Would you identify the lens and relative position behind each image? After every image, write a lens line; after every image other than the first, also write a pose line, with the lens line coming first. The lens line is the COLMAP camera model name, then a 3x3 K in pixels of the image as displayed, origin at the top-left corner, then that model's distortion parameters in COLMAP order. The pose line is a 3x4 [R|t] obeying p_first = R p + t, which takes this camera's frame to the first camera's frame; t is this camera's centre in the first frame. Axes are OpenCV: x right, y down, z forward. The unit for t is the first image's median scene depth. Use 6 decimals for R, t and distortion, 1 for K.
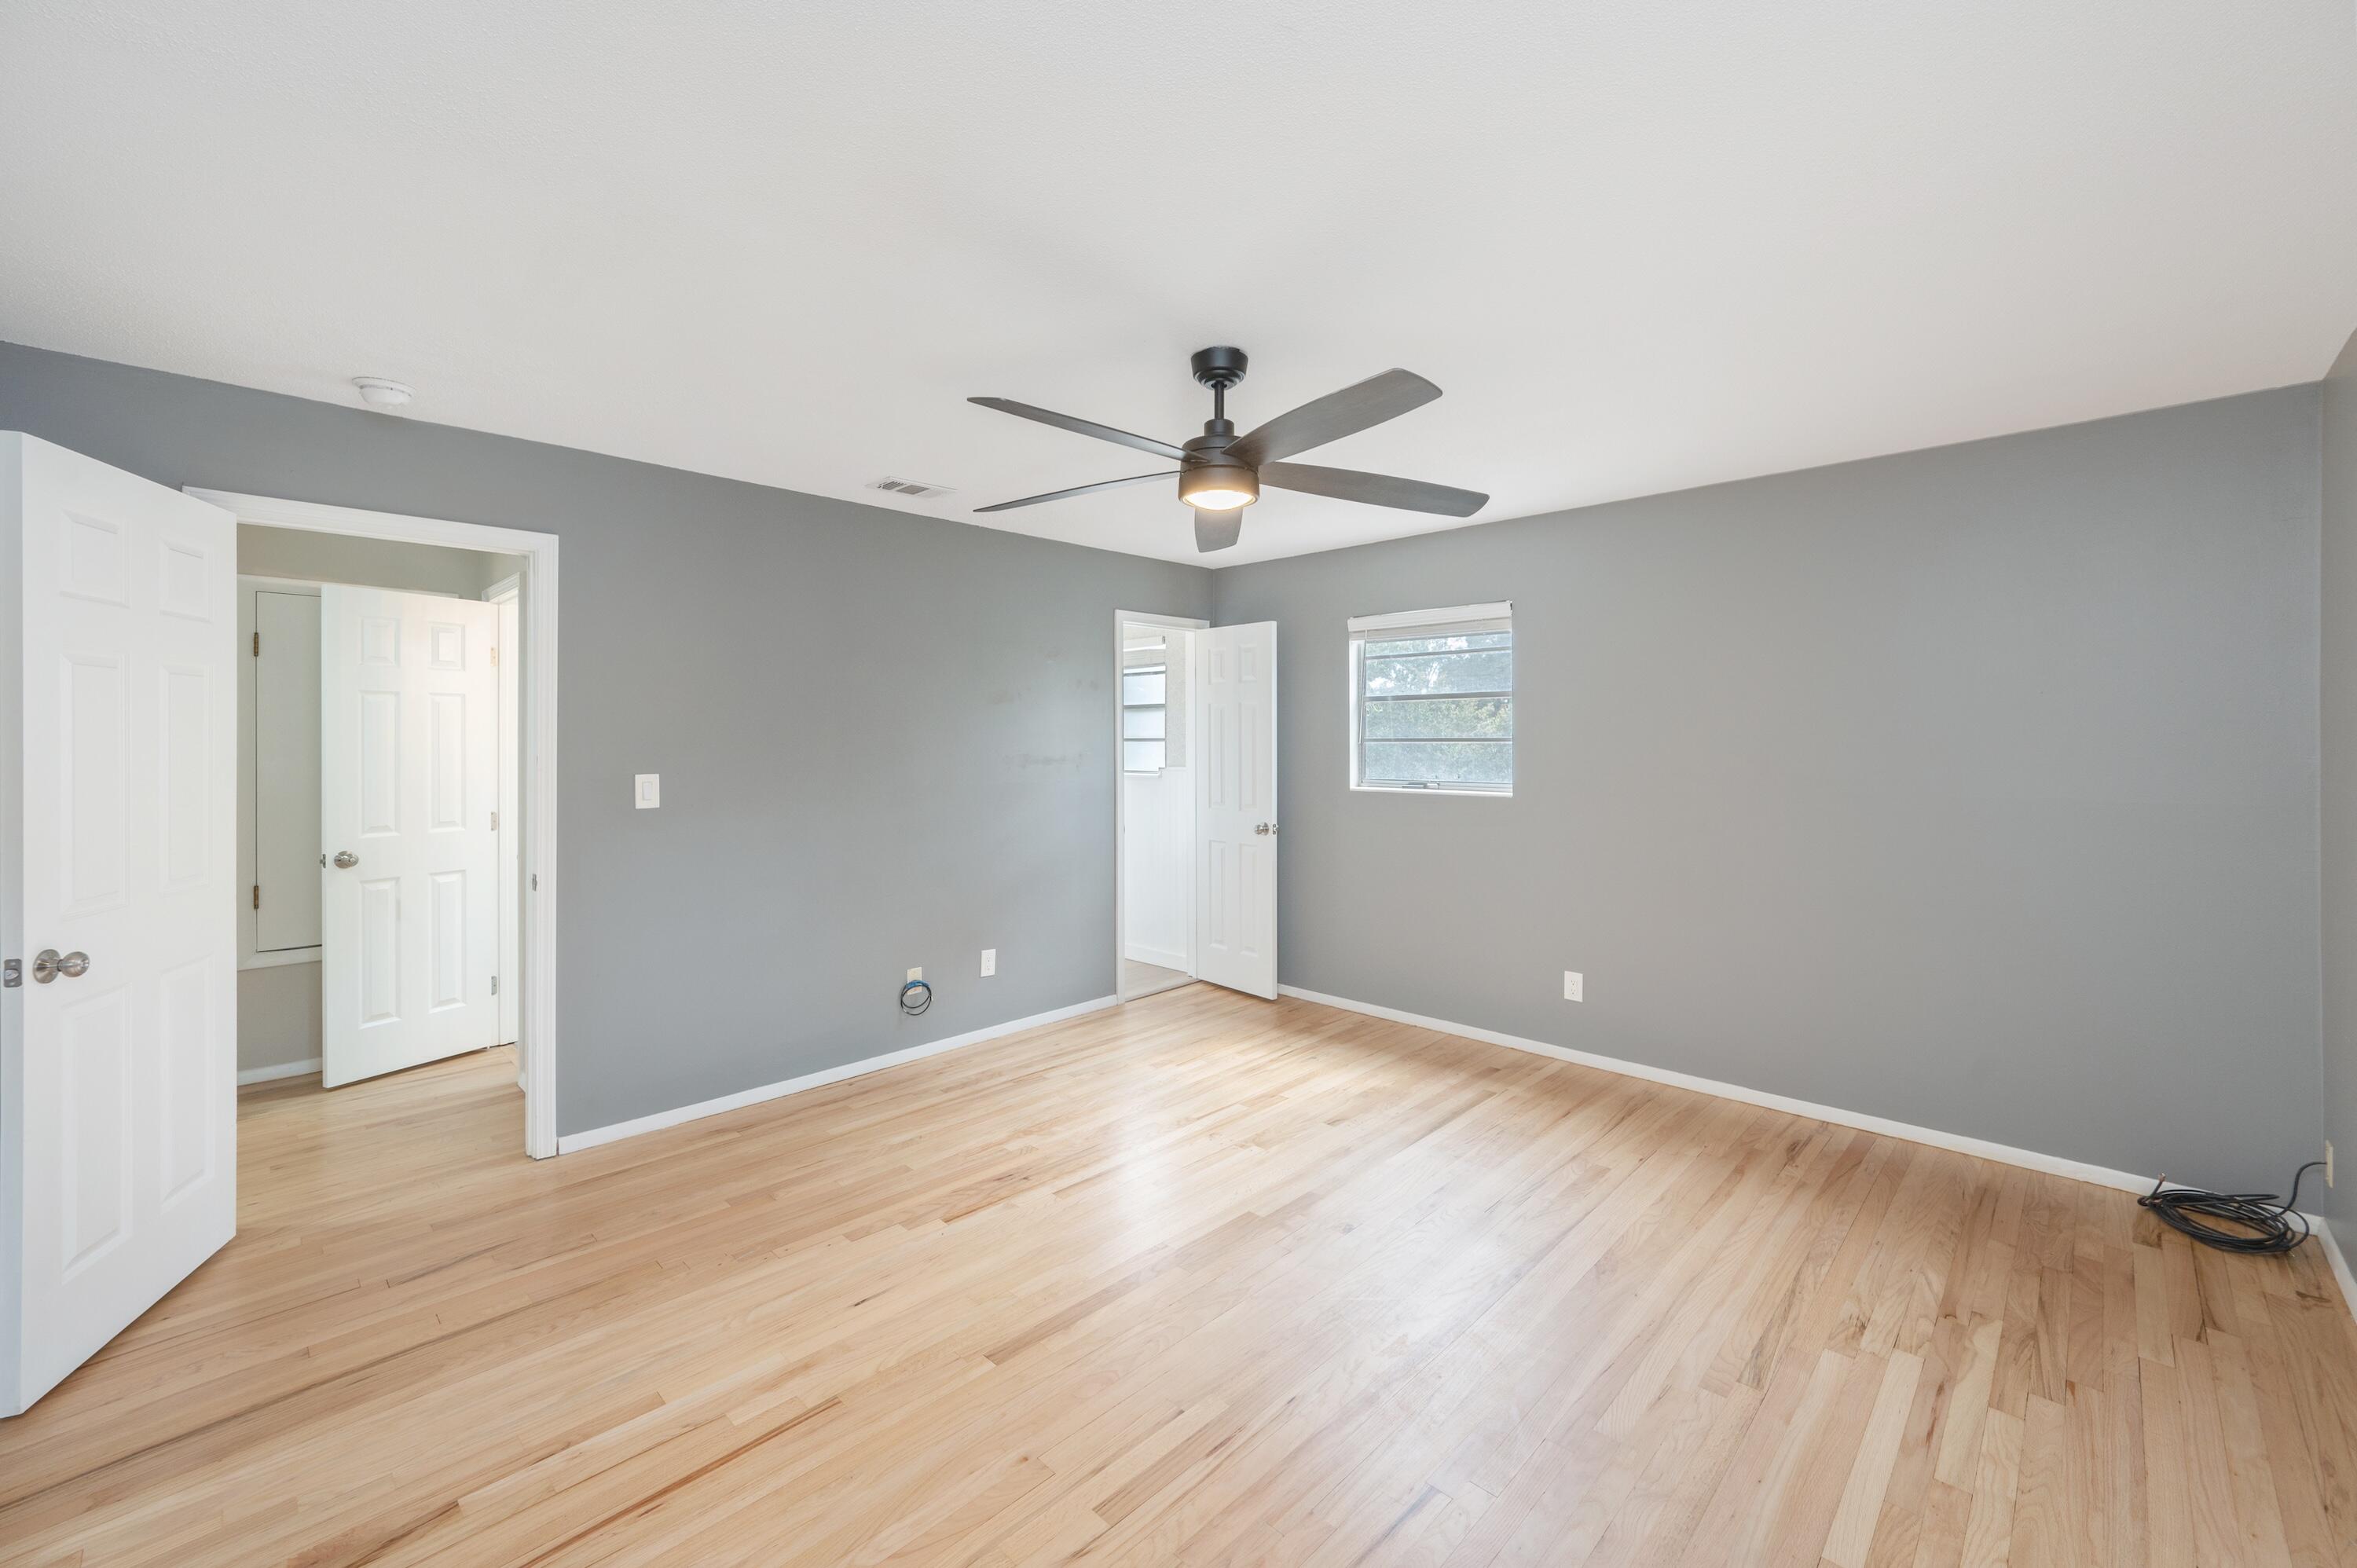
lens RADIAL K [[943.3, 0, 1192.3], [0, 943.3, 736.1], [0, 0, 1]] dist [0.000156, 0.000080]
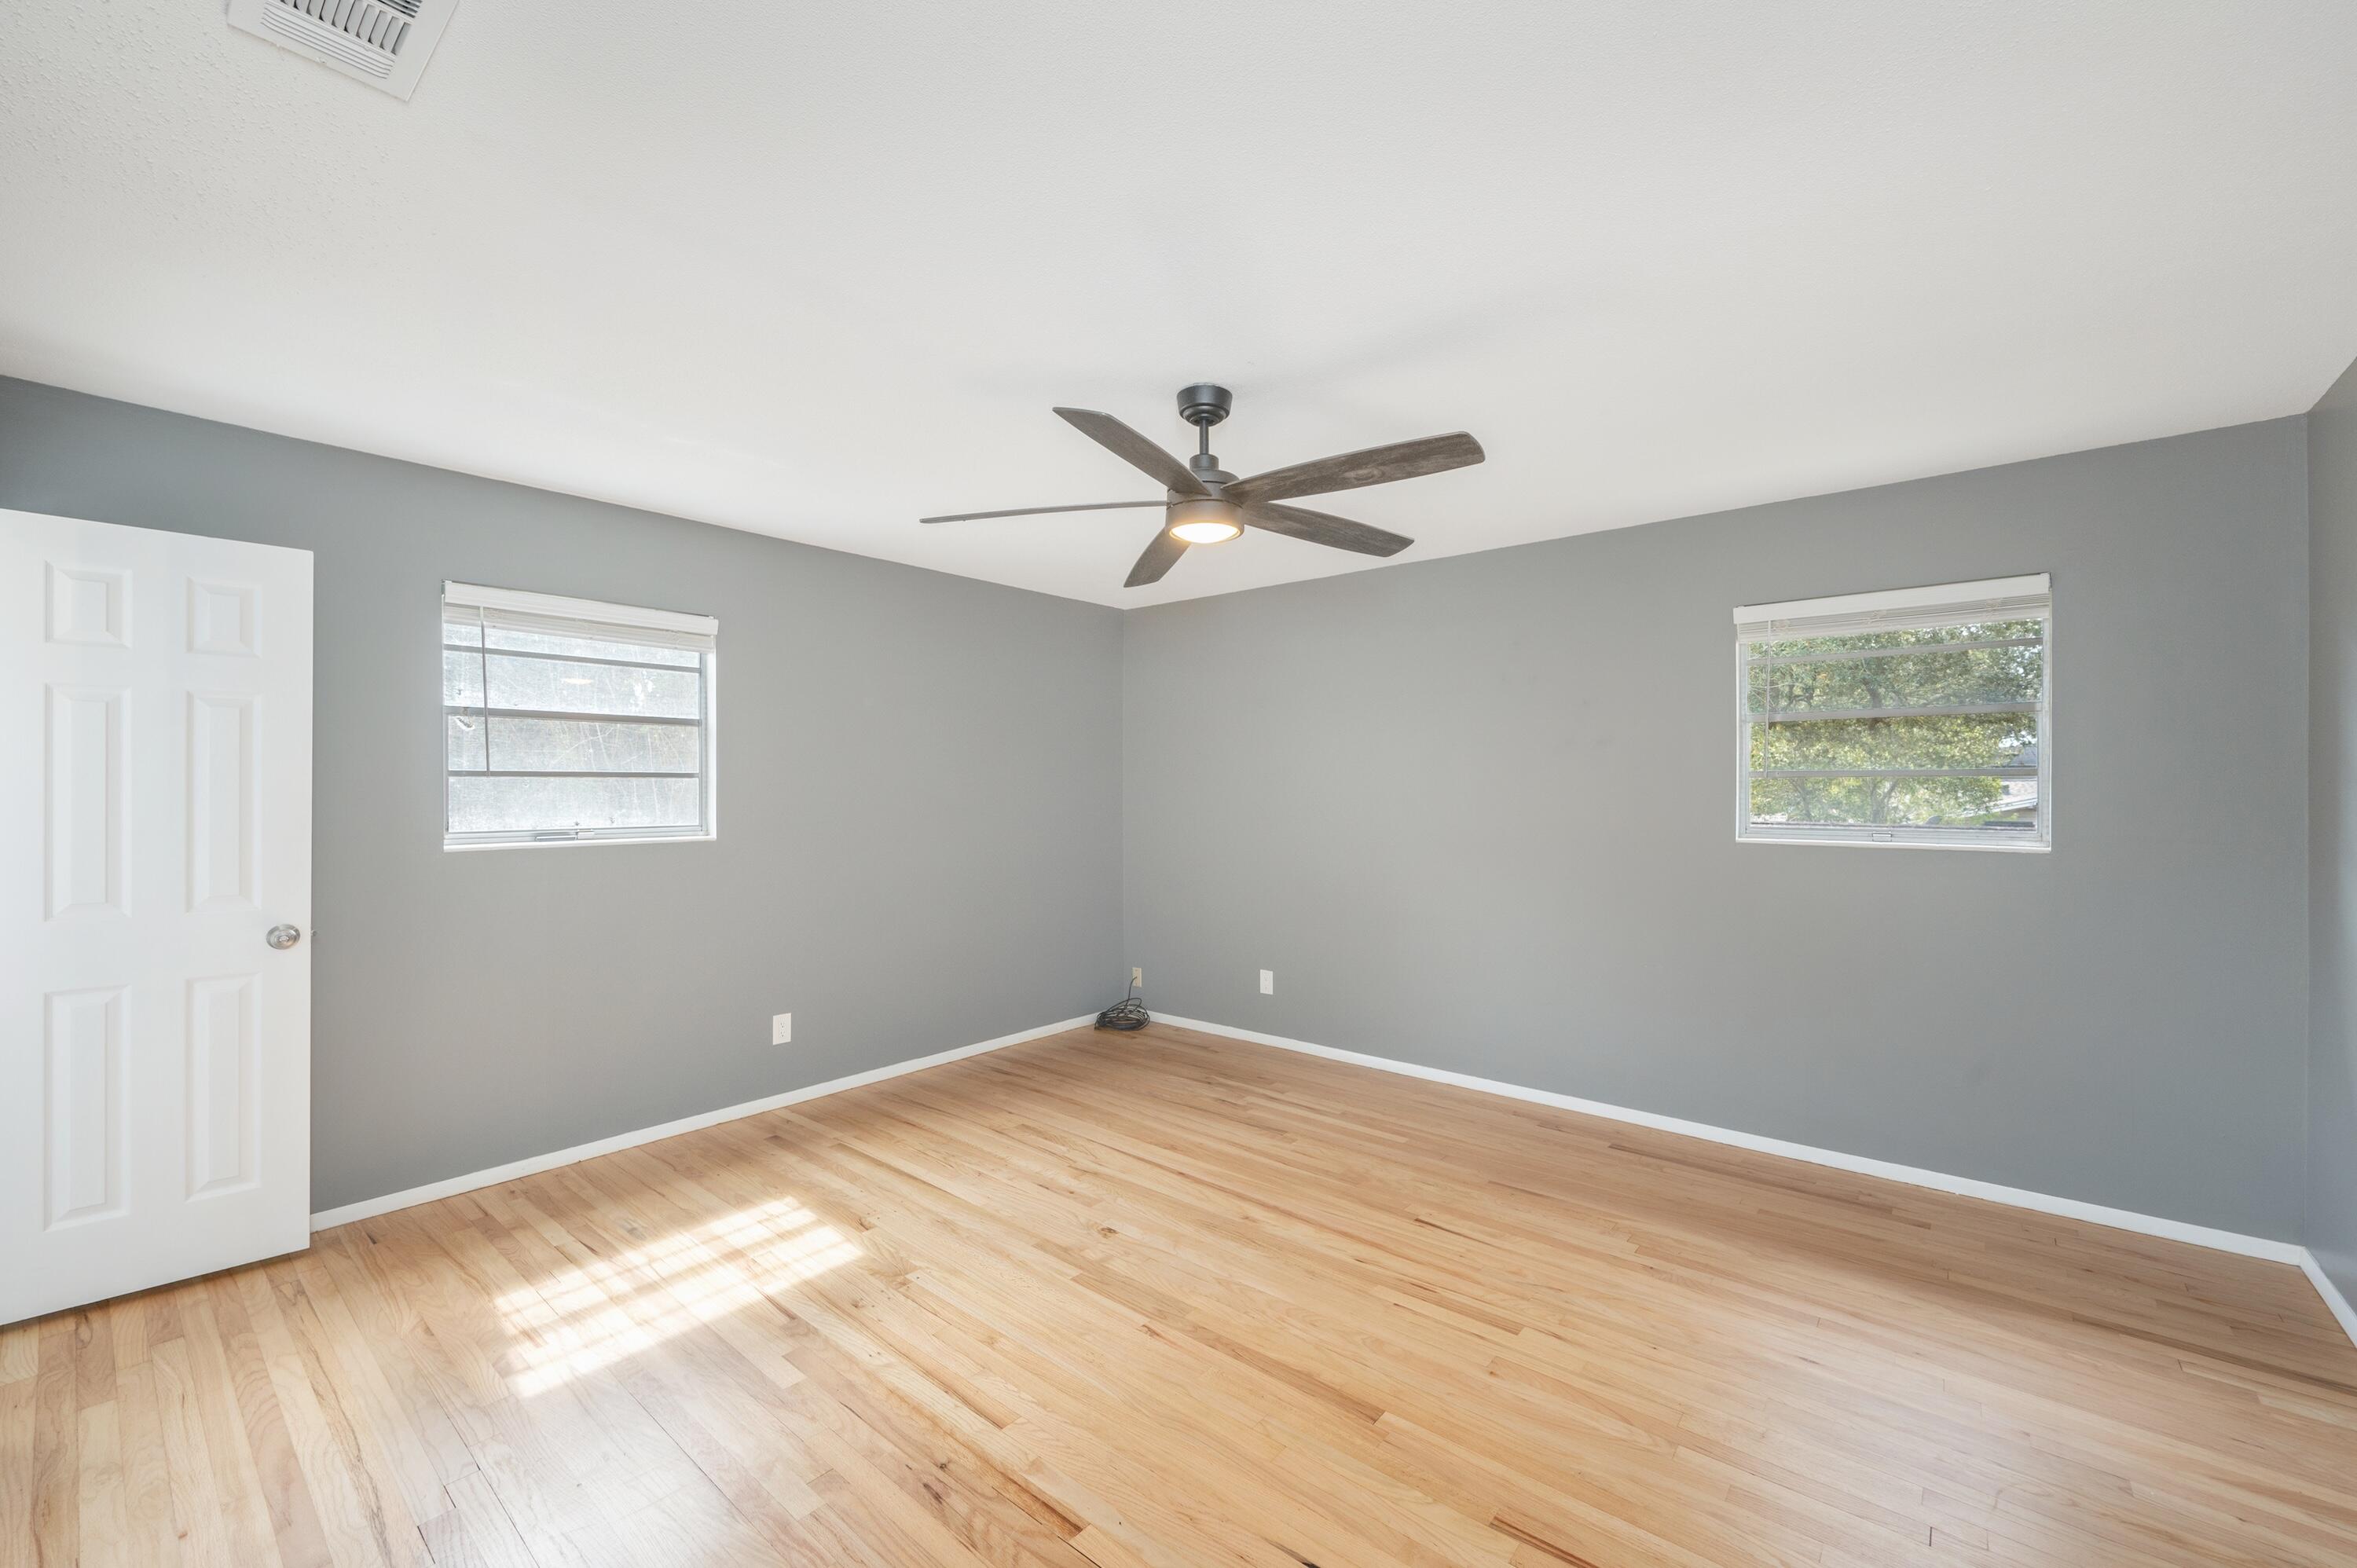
lens RADIAL K [[943.3, 0, 1181.1], [0, 943.3, 787.5], [0, 0, 1]] dist [0.000156, 0.000080]
pose [[-0.052283, 0.001990, 0.998630, -0.714673], [0.000474, 0.999998, -0.001968, 0.023248], [-0.998632, 0.000370, -0.052283, 0.779708]]
